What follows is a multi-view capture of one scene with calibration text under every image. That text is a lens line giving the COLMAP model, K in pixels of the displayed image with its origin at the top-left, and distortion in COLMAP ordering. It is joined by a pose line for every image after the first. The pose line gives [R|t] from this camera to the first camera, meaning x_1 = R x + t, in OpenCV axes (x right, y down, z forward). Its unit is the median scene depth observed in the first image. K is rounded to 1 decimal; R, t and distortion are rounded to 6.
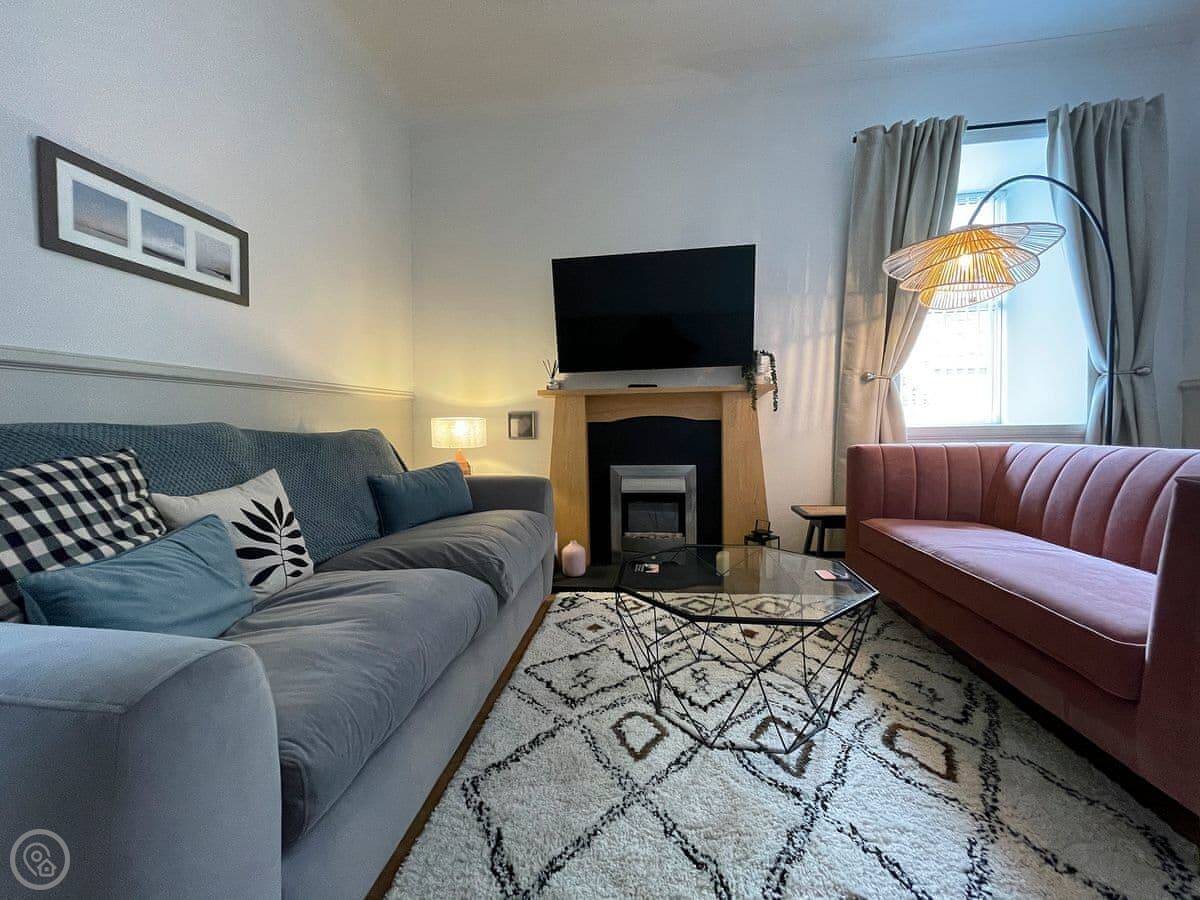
lens RADIAL K [[484.7, 0, 599.8], [0, 484.7, 447.4], [0, 0, 1]] dist [-0.004635, -0.000173]
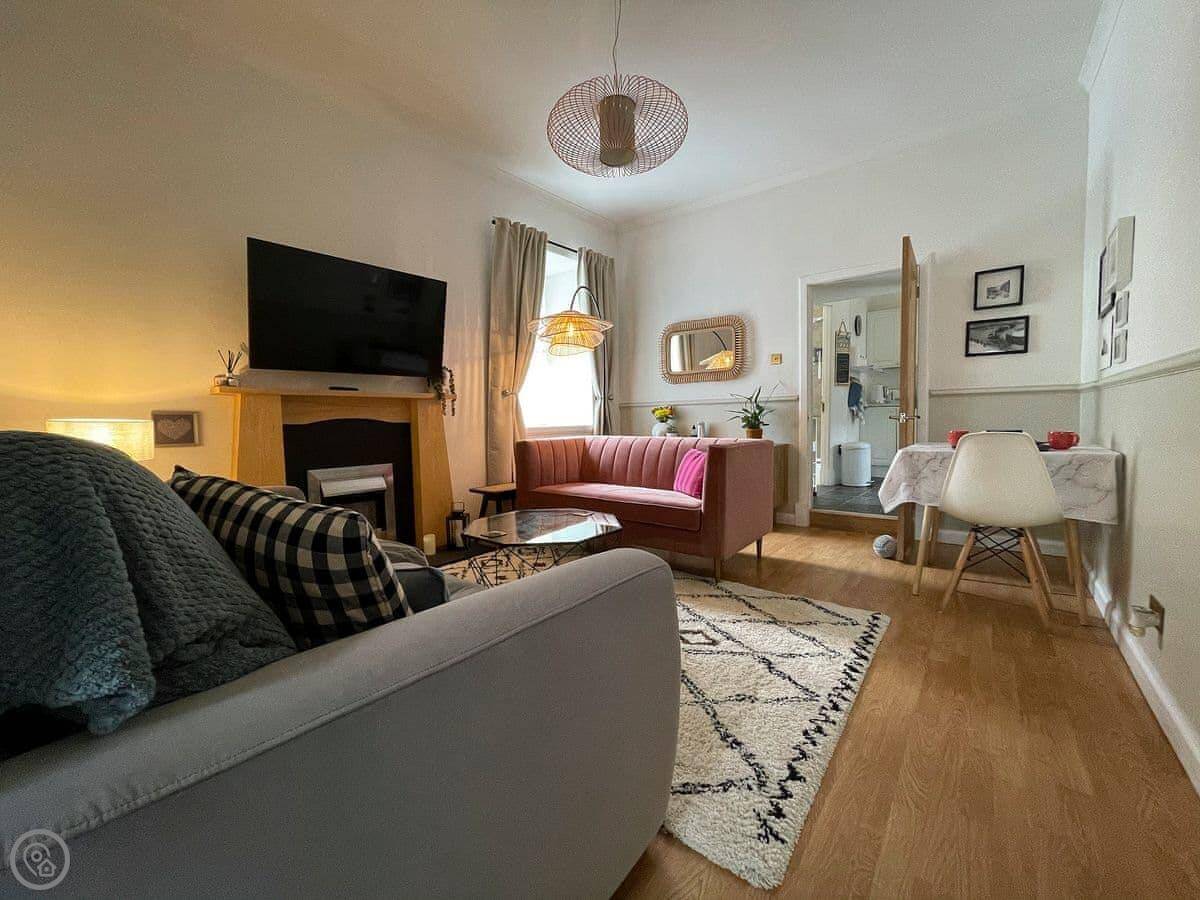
lens RADIAL K [[484.7, 0, 598.8], [0, 484.7, 446.9], [0, 0, 1]] dist [-0.004635, -0.000173]
pose [[0.526595, -0.042405, 0.849058, -0.536916], [0.041836, 0.998838, 0.023939, -0.008752], [-0.849086, 0.022915, 0.527757, 0.020475]]
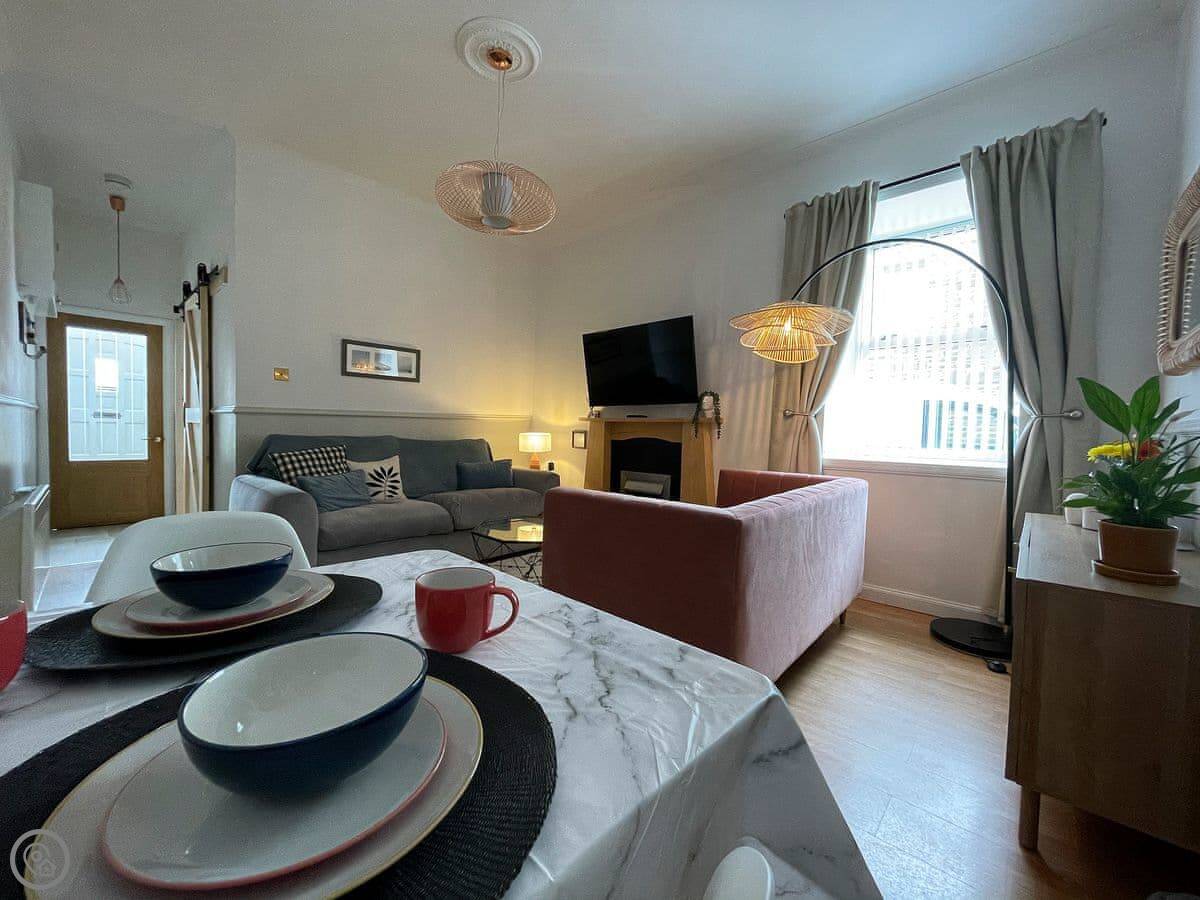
lens RADIAL K [[484.7, 0, 599.6], [0, 484.7, 450.3], [0, 0, 1]] dist [-0.004635, -0.000173]
pose [[0.812914, 0.061690, -0.579107, 0.901919], [-0.061457, 0.997909, 0.020035, -0.053370], [0.579132, 0.019304, 0.815005, -0.240621]]
